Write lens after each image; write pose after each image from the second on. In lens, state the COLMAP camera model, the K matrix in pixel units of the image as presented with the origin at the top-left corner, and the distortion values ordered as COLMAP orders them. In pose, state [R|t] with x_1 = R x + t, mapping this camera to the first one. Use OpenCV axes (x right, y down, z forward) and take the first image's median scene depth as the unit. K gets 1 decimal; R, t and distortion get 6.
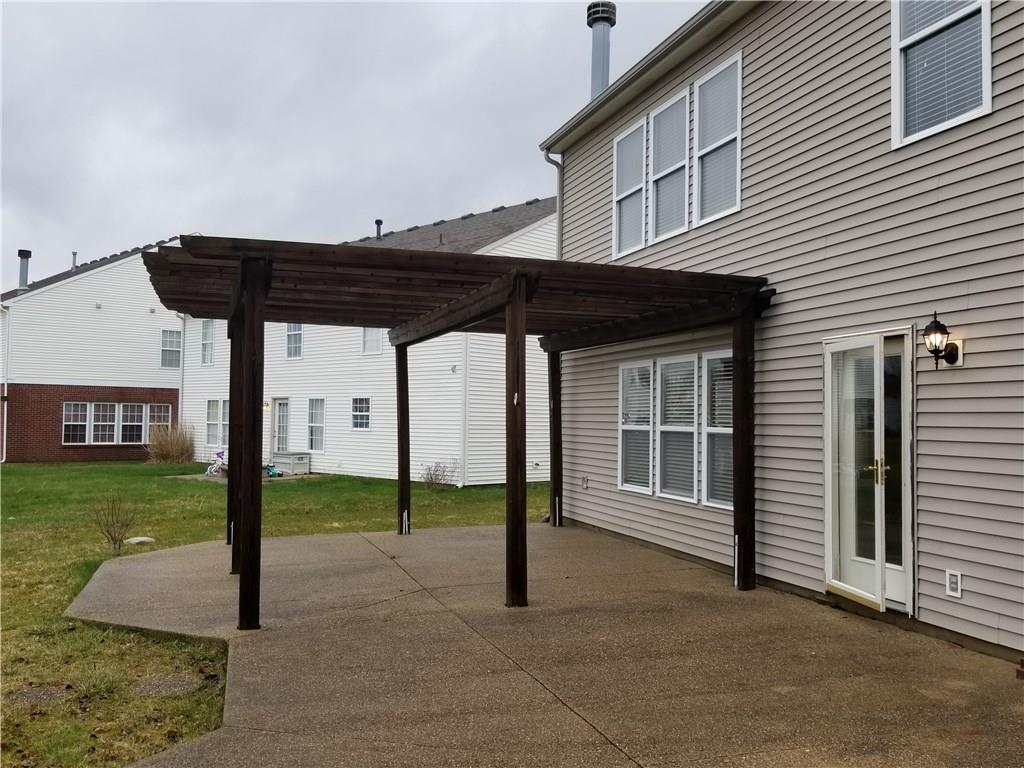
lens RADIAL K [[900.8, 0, 512.0], [0, 900.8, 384.0], [0, 0, 1]] dist [0.103463, -0.200407]
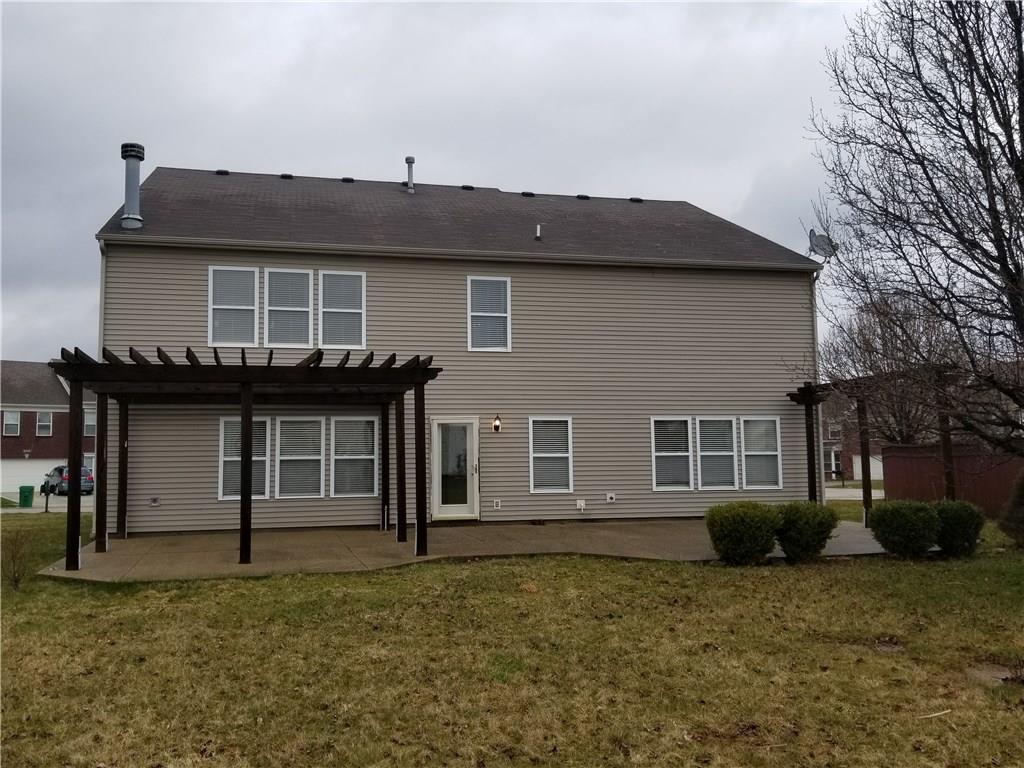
lens RADIAL K [[900.8, 0, 512.0], [0, 900.8, 384.0], [0, 0, 1]] dist [0.103463, -0.200407]
pose [[0.107454, 0.052406, 0.992828, -1.862760], [-0.031010, 0.998301, -0.049339, -0.024568], [-0.993726, -0.025486, 0.108897, 0.478243]]
